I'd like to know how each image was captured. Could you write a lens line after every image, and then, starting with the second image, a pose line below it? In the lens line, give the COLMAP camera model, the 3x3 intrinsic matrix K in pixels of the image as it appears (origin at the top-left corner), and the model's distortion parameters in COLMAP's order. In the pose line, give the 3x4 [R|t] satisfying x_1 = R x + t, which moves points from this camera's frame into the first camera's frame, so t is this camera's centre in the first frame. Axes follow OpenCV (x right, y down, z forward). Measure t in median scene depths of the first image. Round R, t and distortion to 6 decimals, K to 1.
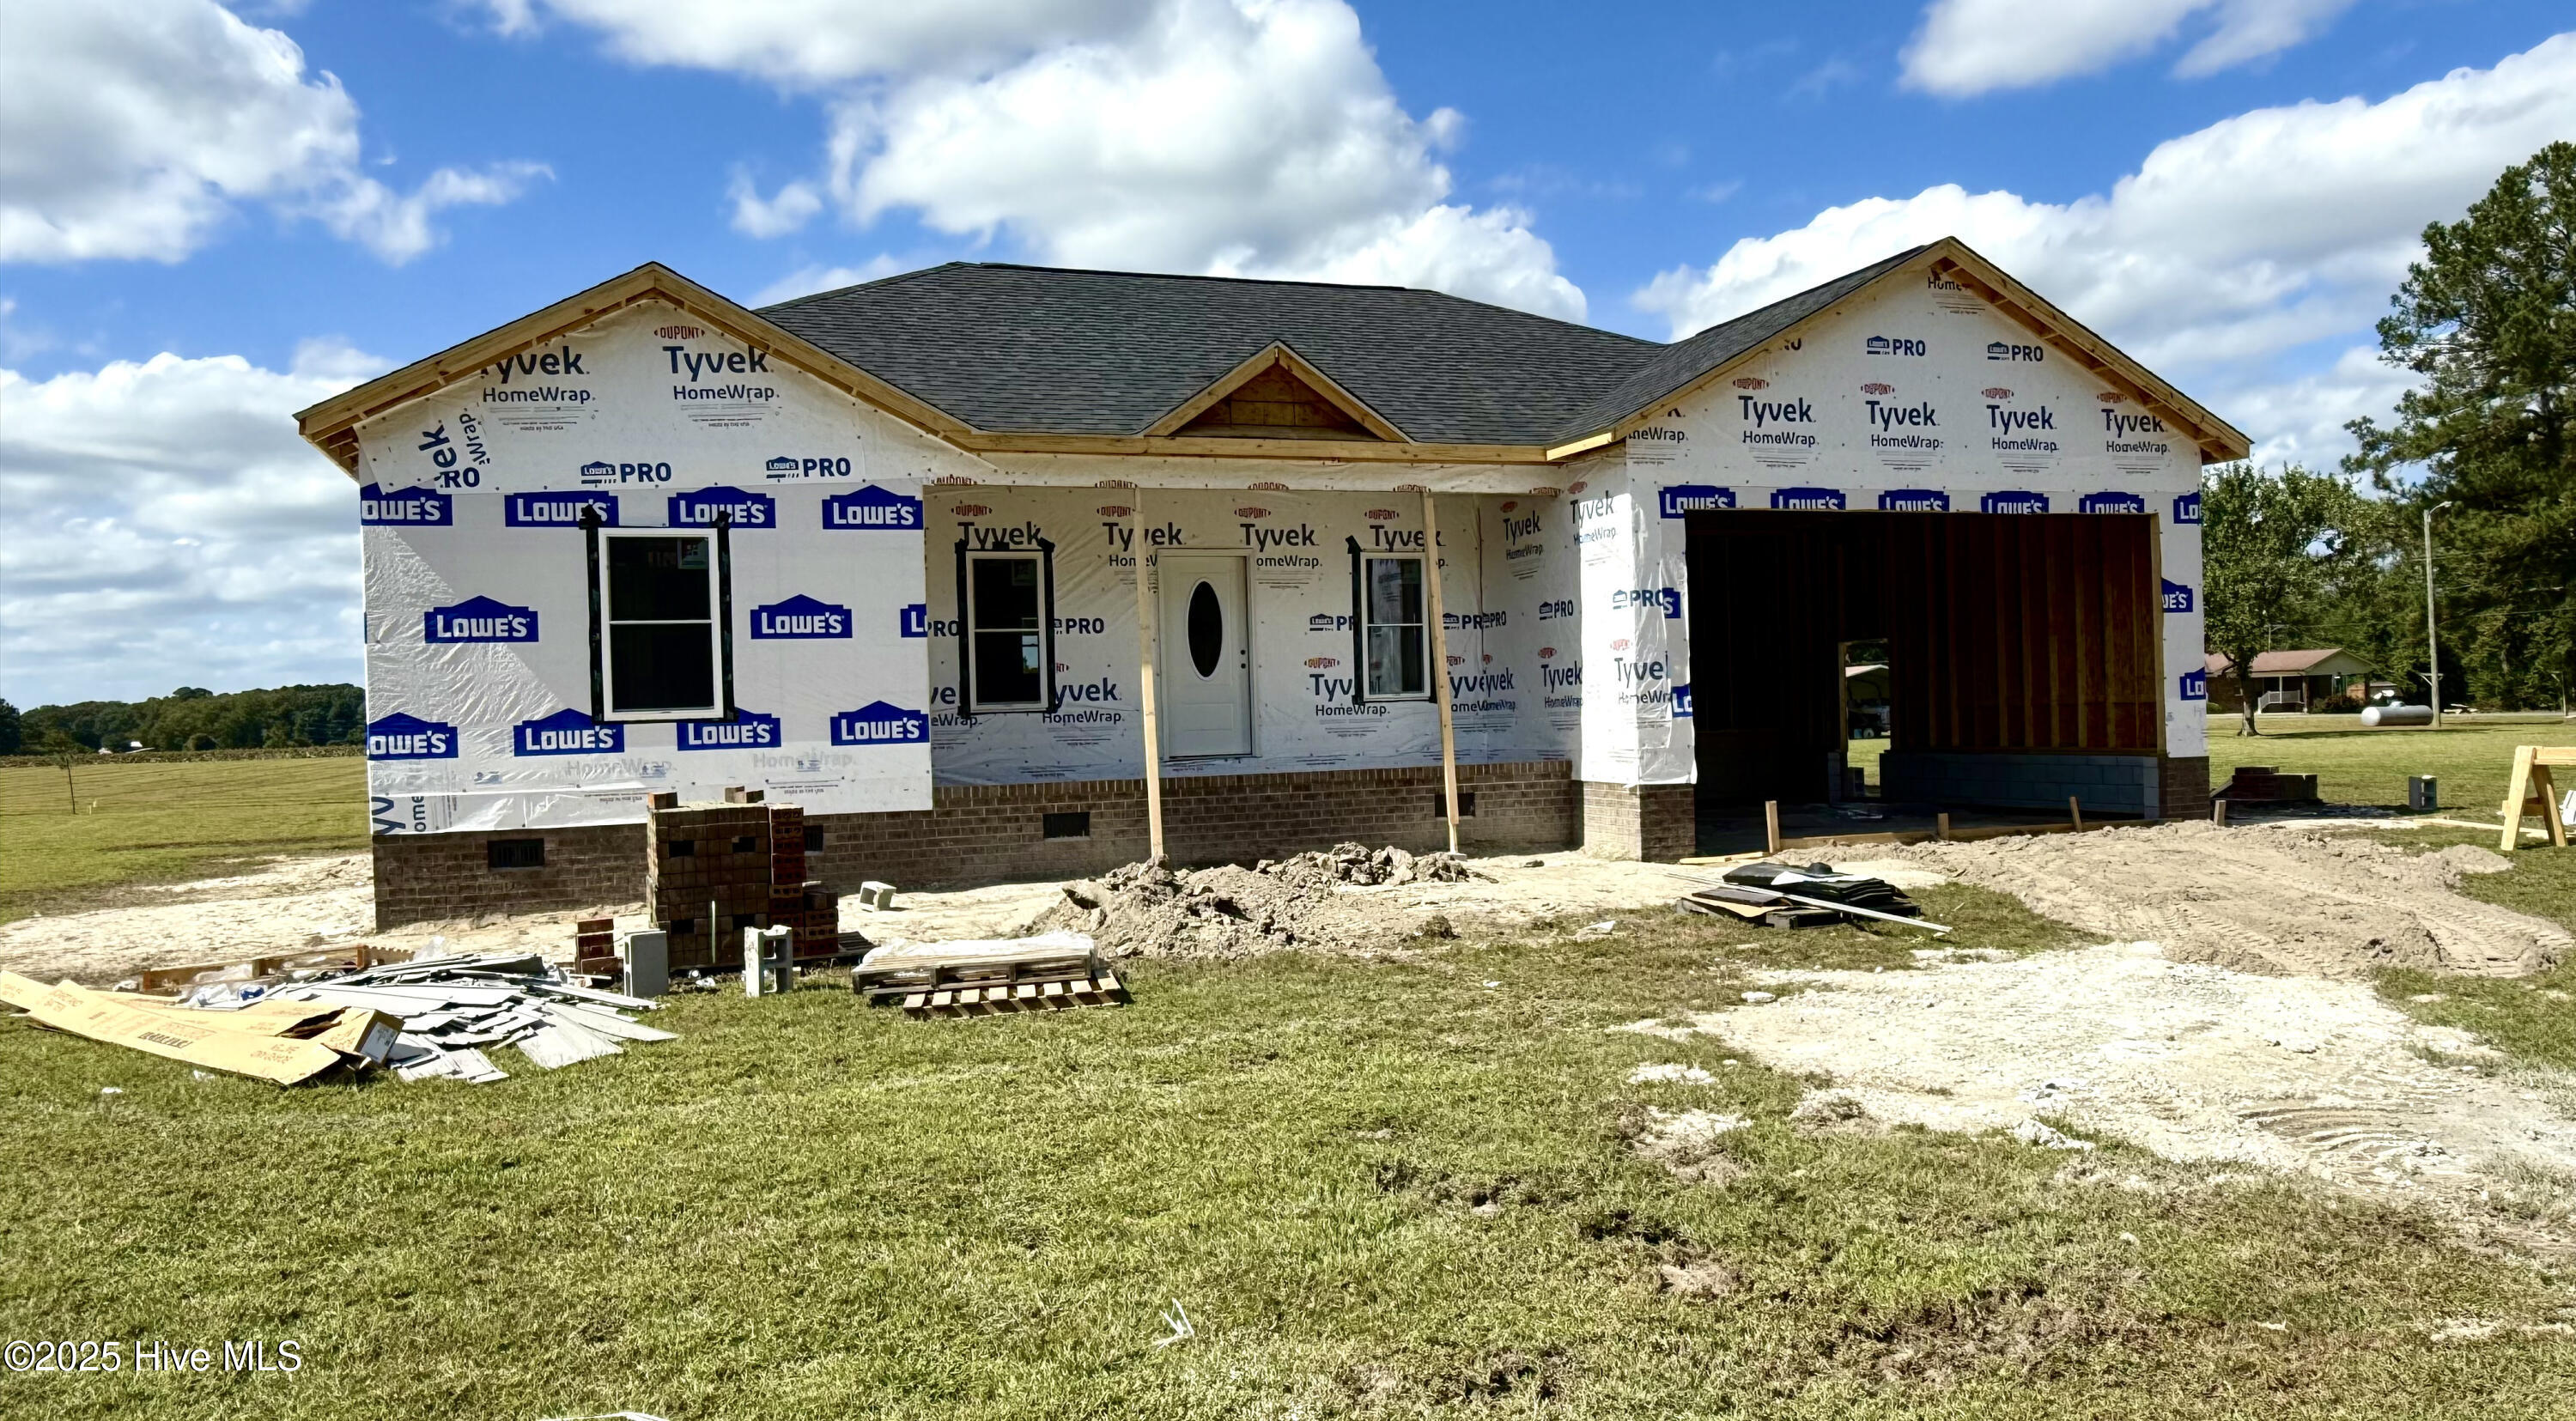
lens RADIAL K [[1786.1, 0, 1286.4], [0, 1786.1, 725.0], [0, 0, 1]] dist [-0.022198, -0.001111]
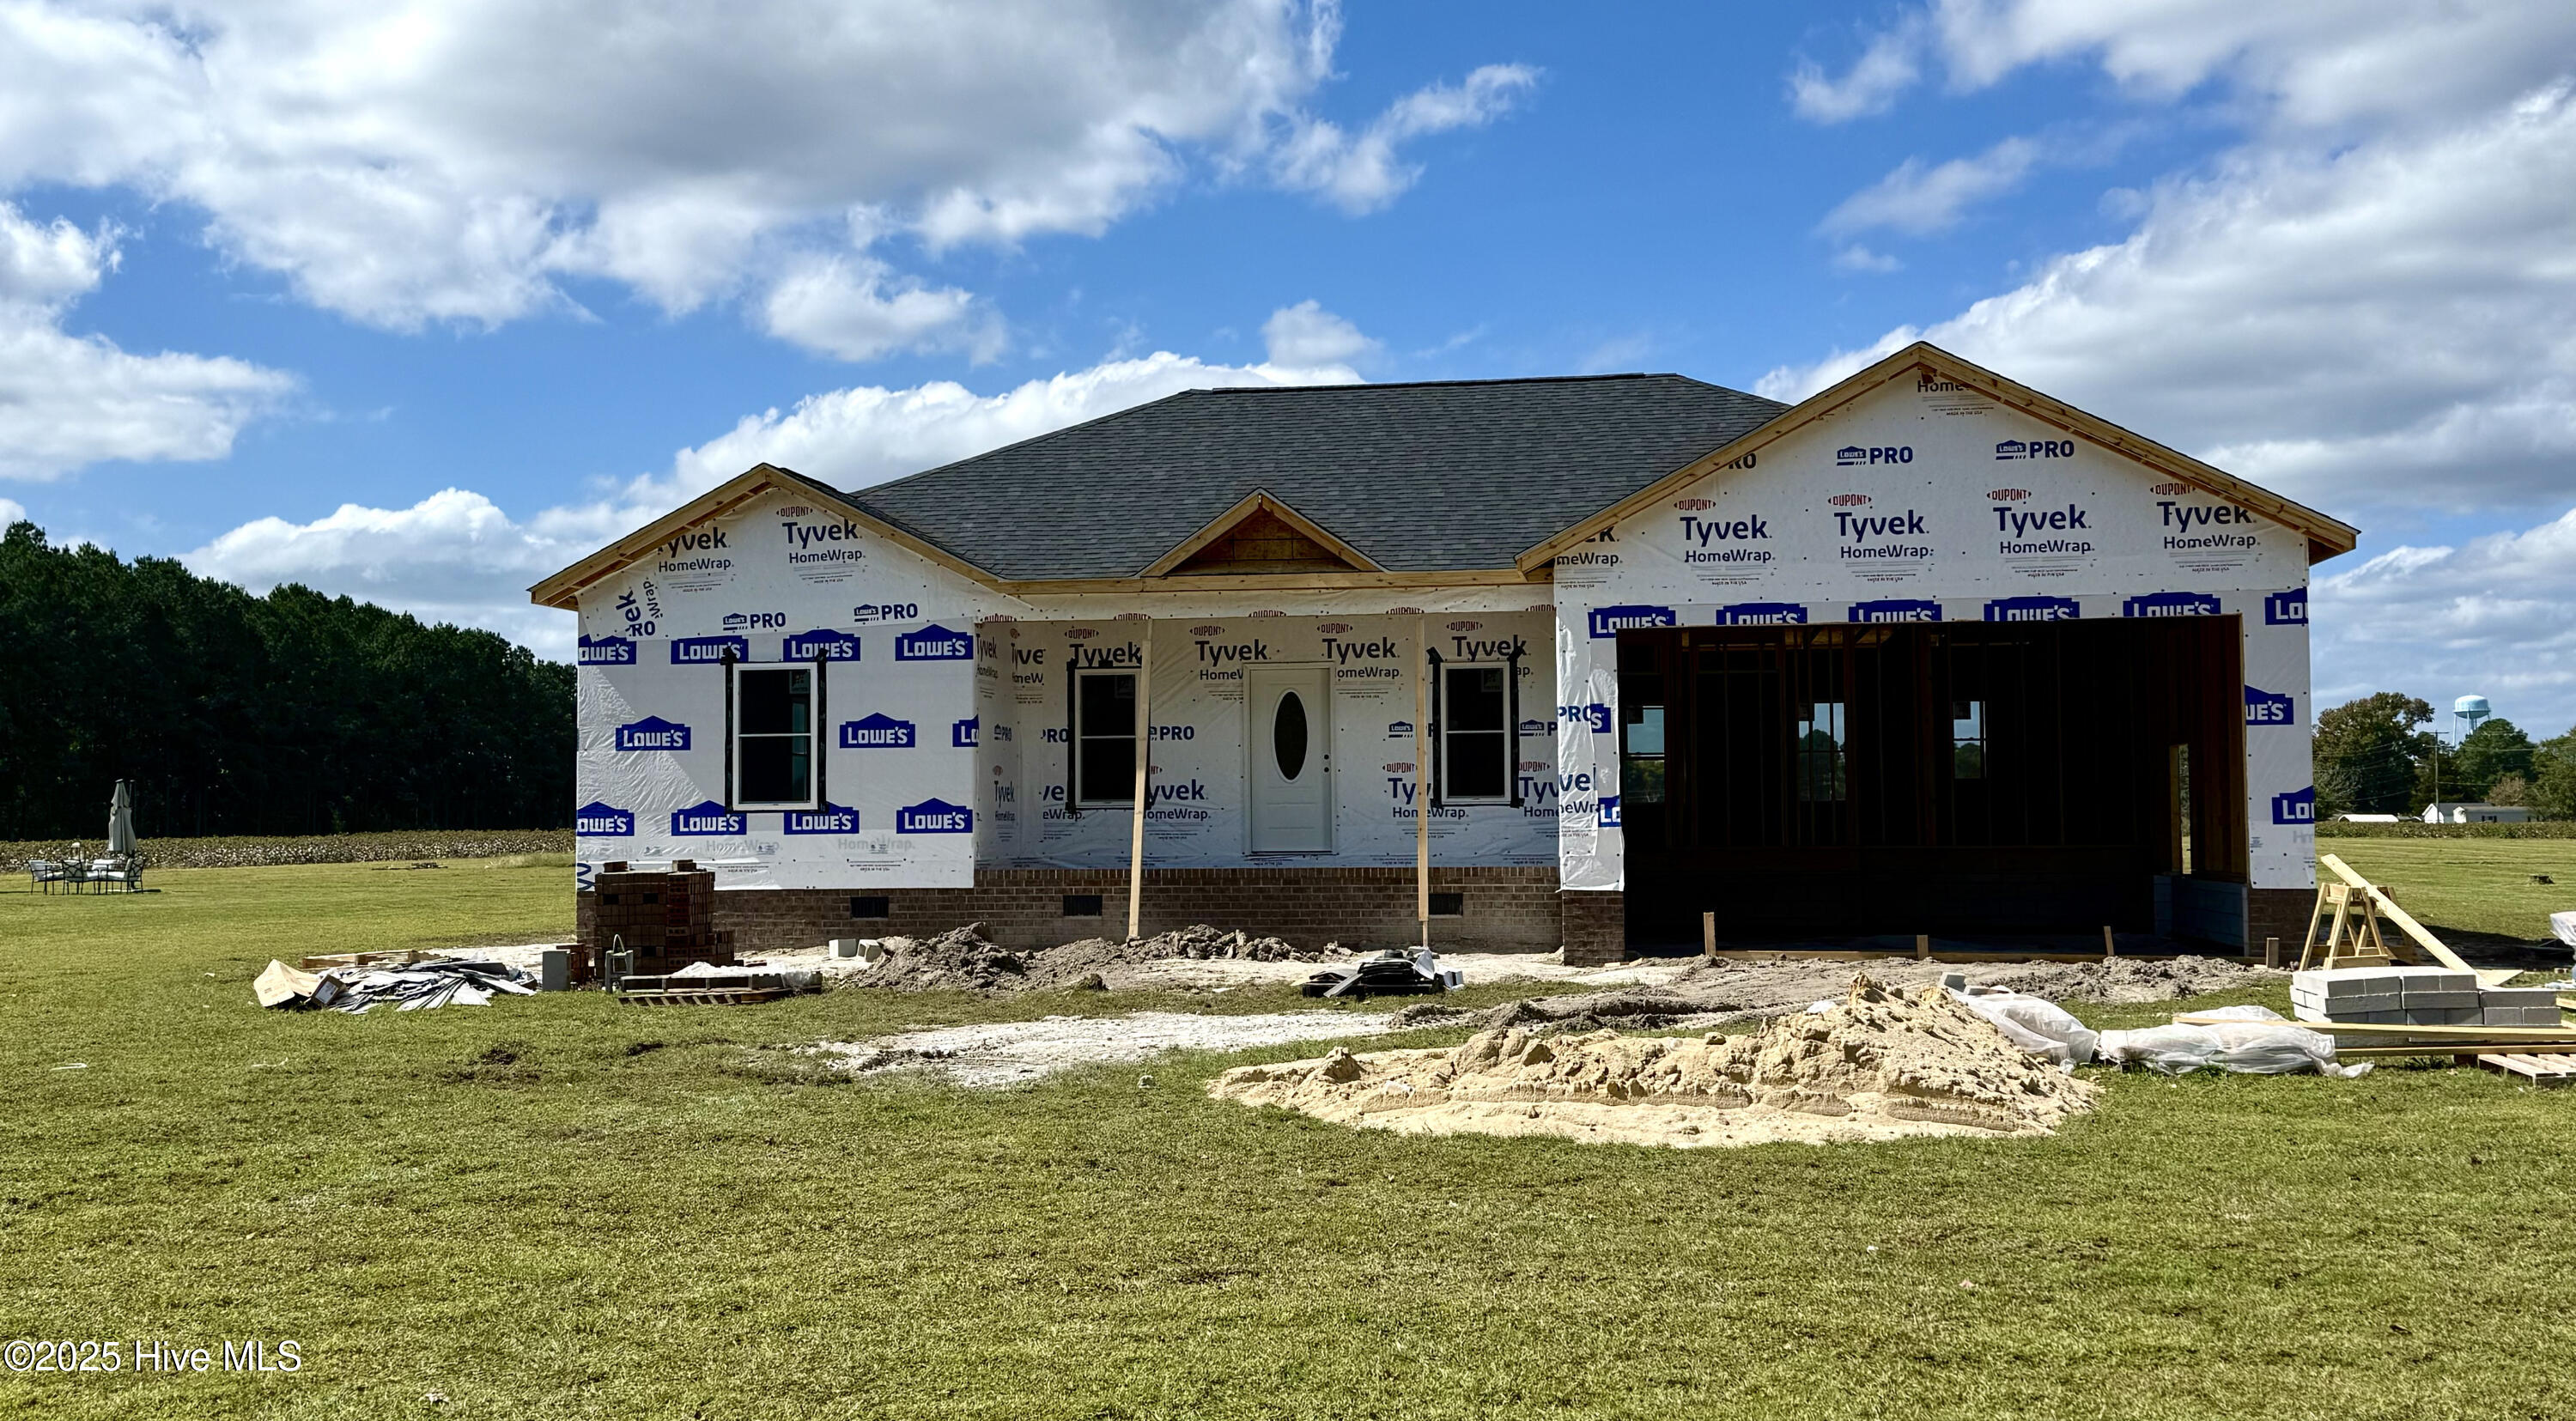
lens RADIAL K [[2561.5, 0, 1303.0], [0, 2561.5, 705.0], [0, 0, 1]] dist [0.066503, 0.000000]
pose [[0.883269, 0.000537, -0.468866, 0.850253], [-0.020338, 0.999102, -0.037170, -0.017614], [0.468425, 0.042367, 0.882487, -0.464486]]
